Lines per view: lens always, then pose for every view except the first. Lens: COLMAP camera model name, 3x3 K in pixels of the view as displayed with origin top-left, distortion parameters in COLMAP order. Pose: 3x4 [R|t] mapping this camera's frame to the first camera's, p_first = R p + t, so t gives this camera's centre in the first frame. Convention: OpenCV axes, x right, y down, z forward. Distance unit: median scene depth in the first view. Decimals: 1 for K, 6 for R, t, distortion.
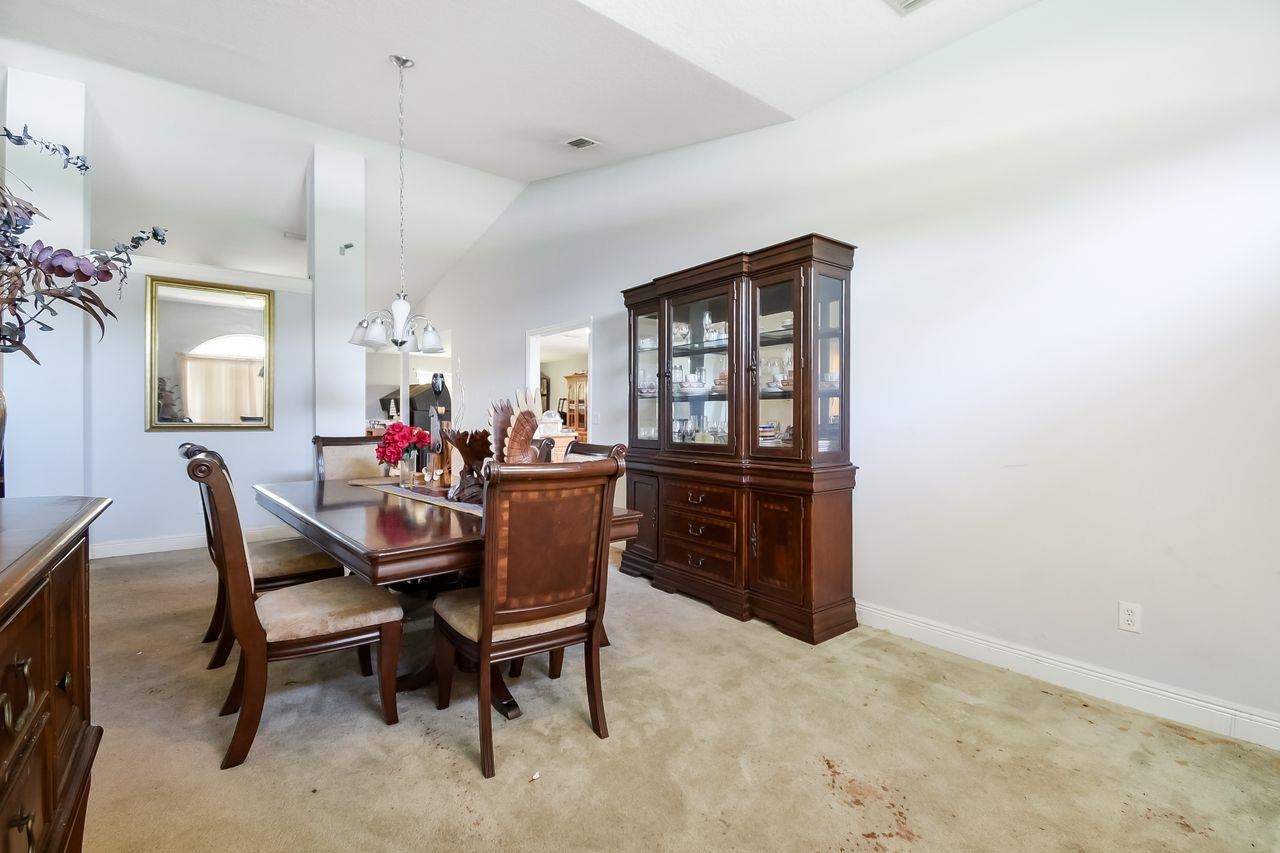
lens RADIAL K [[565.4, 0, 640.0], [0, 565.4, 426.5], [0, 0, 1]] dist [0.002720, -0.000132]
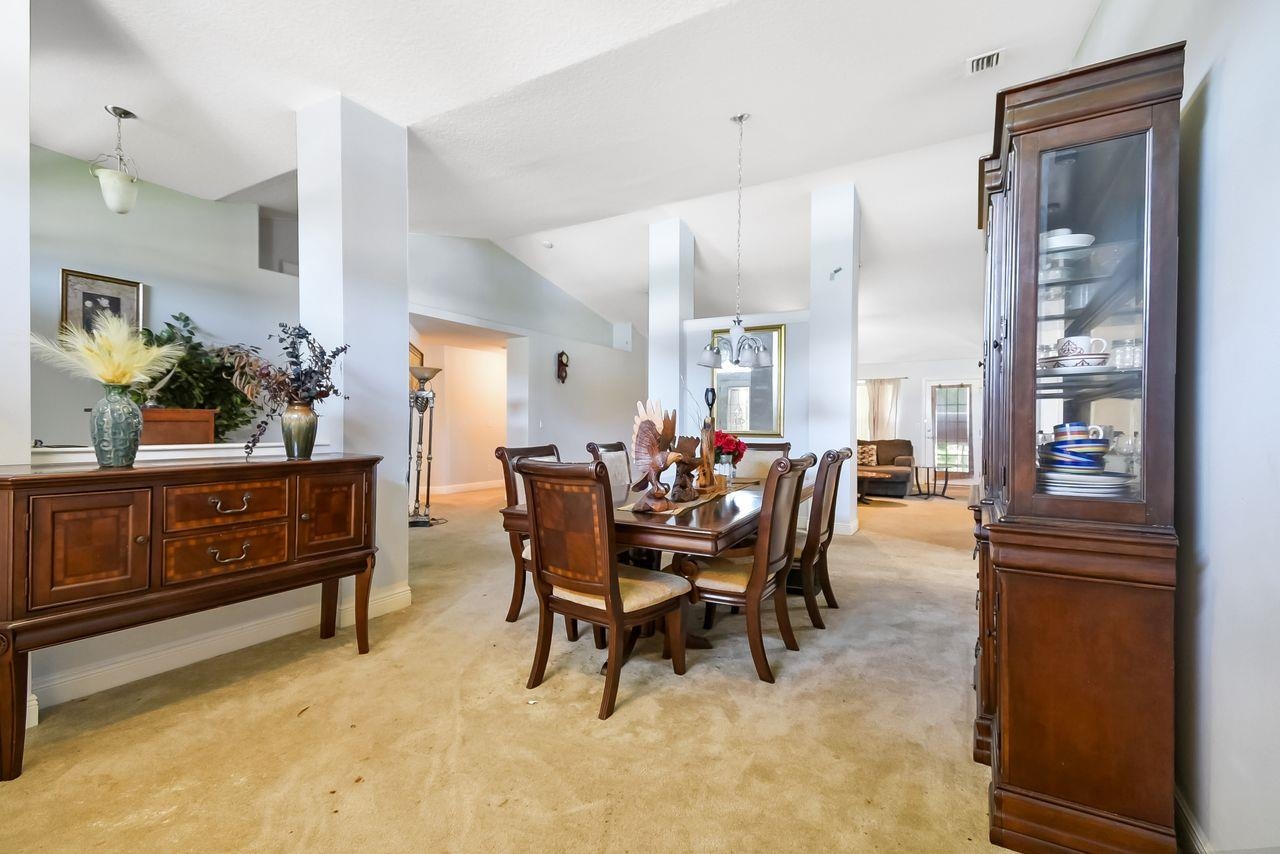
lens RADIAL K [[572.8, 0, 640.0], [0, 572.8, 427.0], [0, 0, 1]] dist [0.060853, -0.000093]
pose [[0.352038, 0.003345, -0.935980, 0.712386], [-0.020450, 0.999782, -0.004118, -0.008198], [0.935762, 0.020591, 0.352029, 0.462504]]
